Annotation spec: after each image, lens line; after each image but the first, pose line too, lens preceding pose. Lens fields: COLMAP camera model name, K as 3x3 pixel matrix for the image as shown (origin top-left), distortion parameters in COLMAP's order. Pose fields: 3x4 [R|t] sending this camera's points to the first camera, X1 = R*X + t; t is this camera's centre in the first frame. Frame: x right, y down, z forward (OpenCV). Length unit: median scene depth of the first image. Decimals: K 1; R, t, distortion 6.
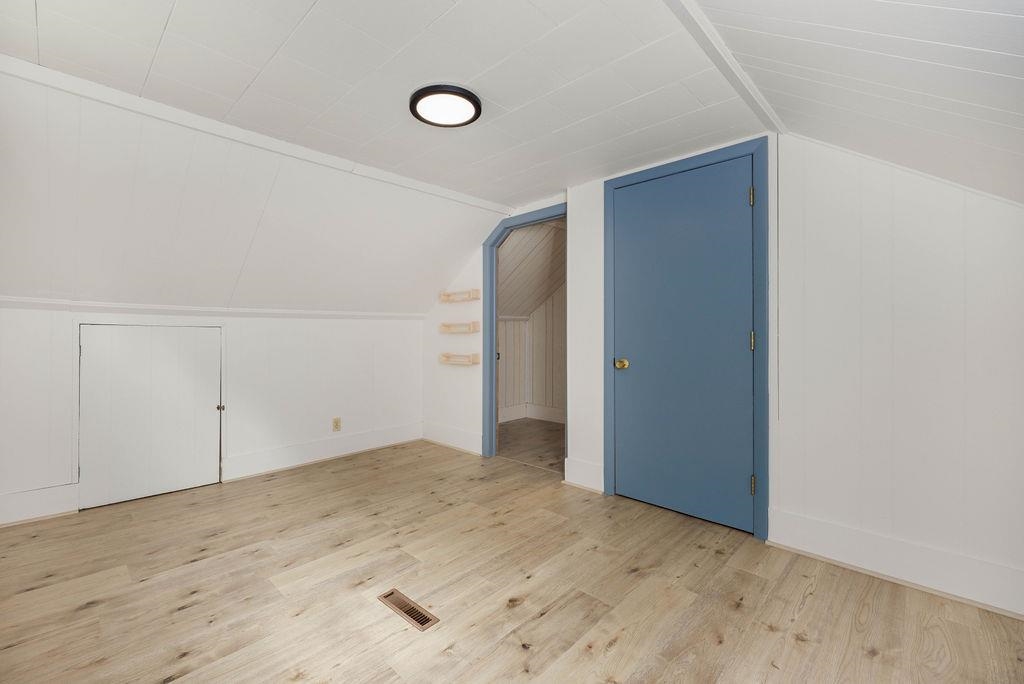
lens RADIAL K [[428.1, 0, 517.1], [0, 428.1, 335.2], [0, 0, 1]] dist [-0.003676, -0.000280]
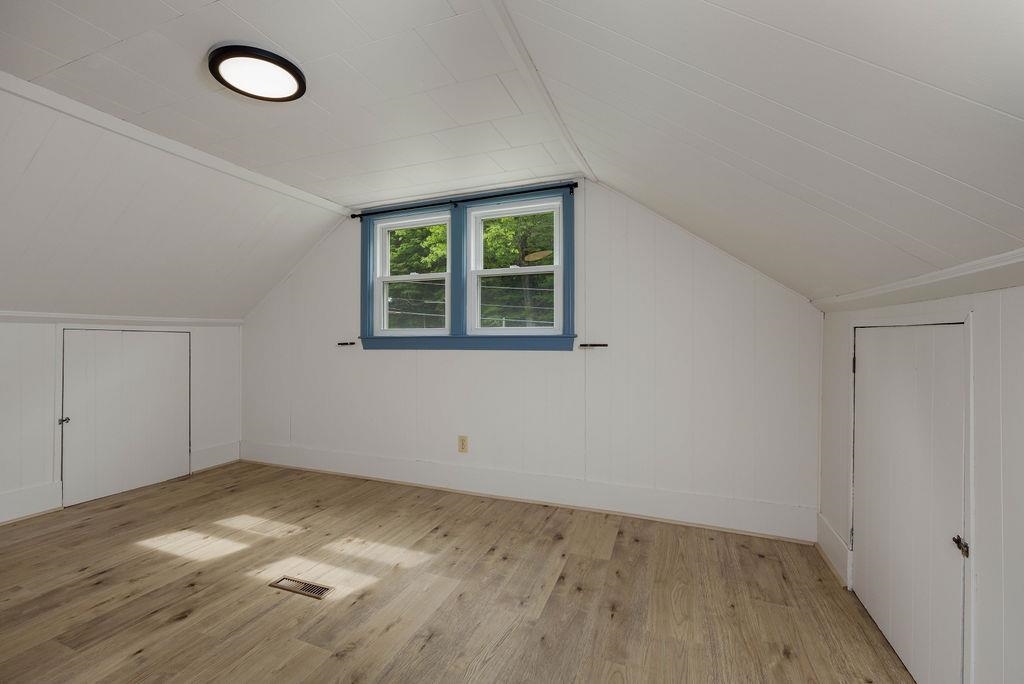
lens RADIAL K [[428.1, 0, 513.1], [0, 428.1, 341.9], [0, 0, 1]] dist [-0.003676, -0.000280]
pose [[-0.941966, -0.000364, -0.335709, -0.361632], [-0.001956, 0.999988, 0.004403, 0.000368], [0.335704, 0.004804, -0.941955, 2.001957]]
